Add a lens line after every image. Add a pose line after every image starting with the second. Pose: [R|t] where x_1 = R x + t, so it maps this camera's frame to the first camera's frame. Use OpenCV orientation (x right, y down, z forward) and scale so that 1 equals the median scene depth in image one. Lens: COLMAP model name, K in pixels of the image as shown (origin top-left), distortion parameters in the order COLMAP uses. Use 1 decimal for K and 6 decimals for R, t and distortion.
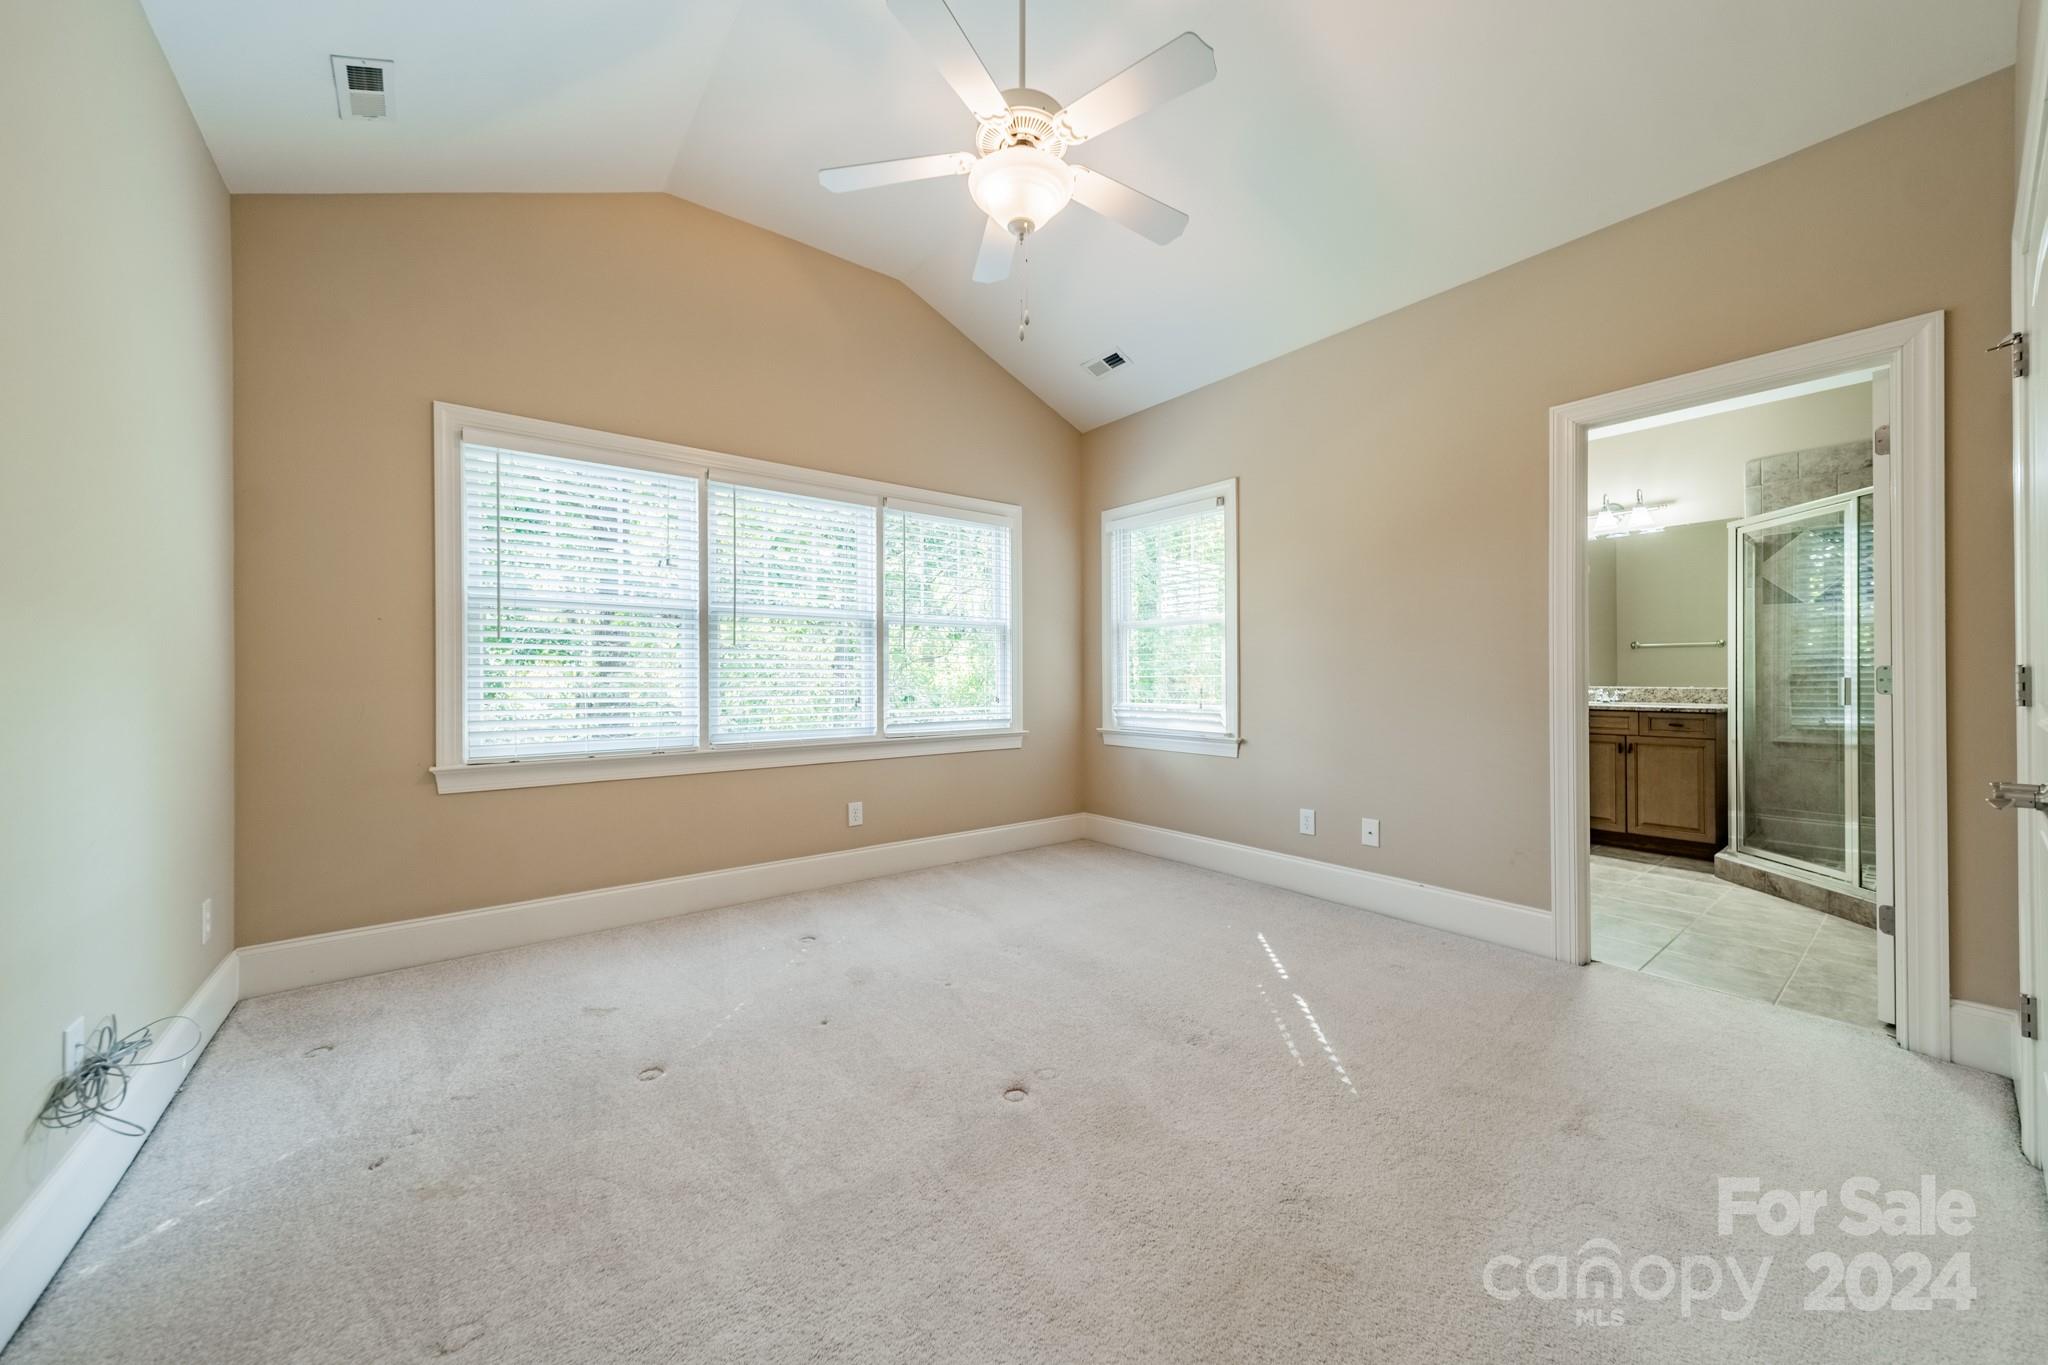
lens RADIAL K [[733.8, 0, 1020.5], [0, 733.8, 675.0], [0, 0, 1]] dist [0.005874, 0.000543]
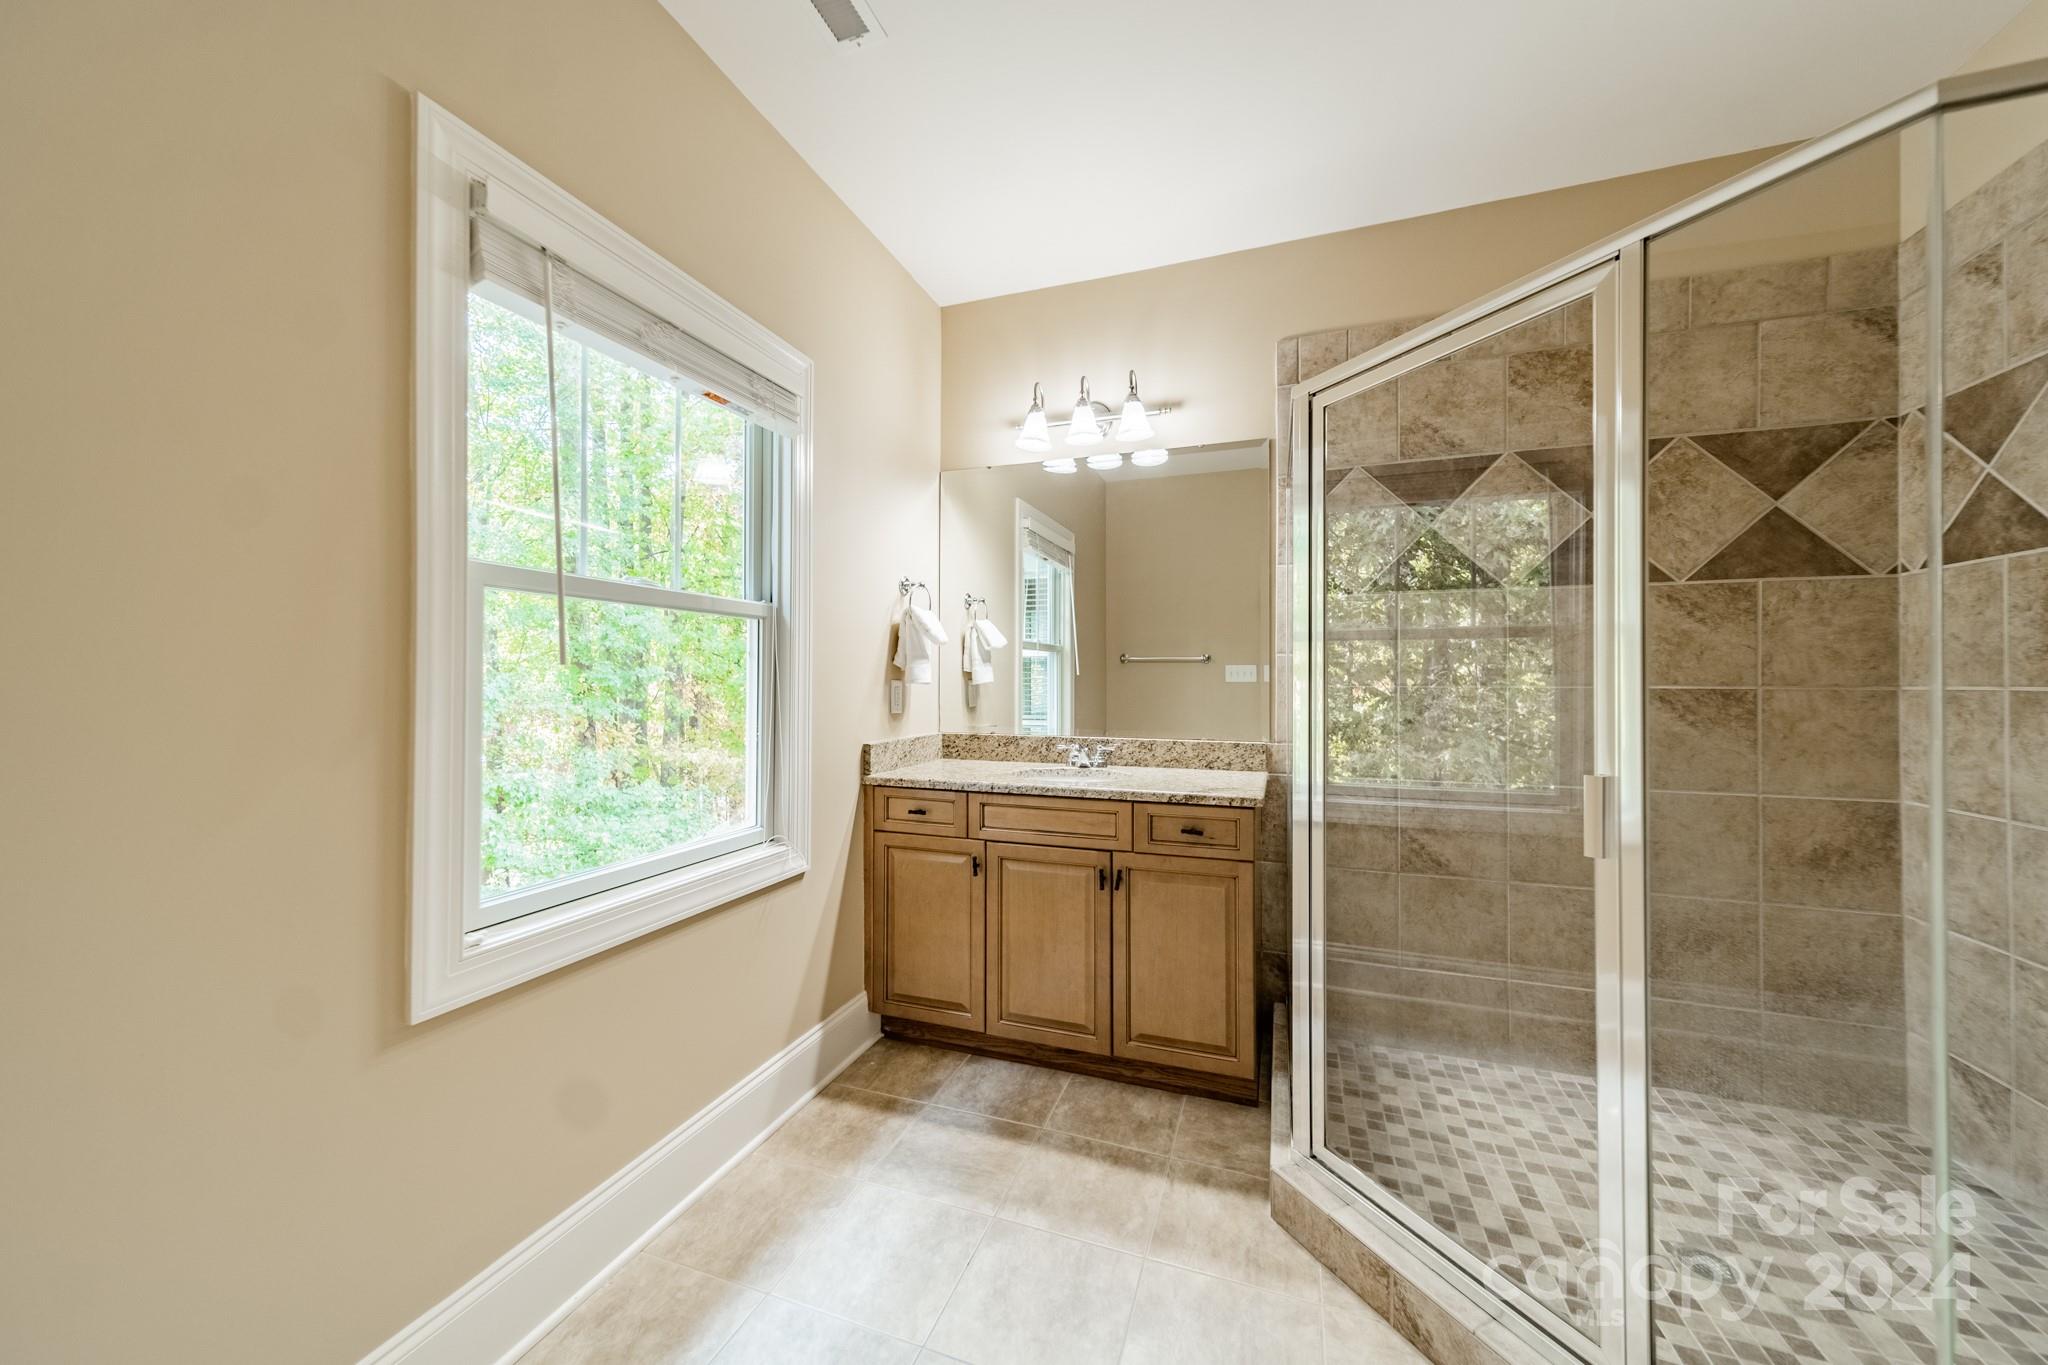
lens RADIAL K [[733.8, 0, 1029.2], [0, 733.8, 676.3], [0, 0, 1]] dist [0.005874, 0.000543]
pose [[0.842579, 0.004543, 0.538553, 0.521719], [-0.003965, 0.999990, -0.002232, -0.030426], [-0.538558, -0.000255, 0.842589, 0.630632]]
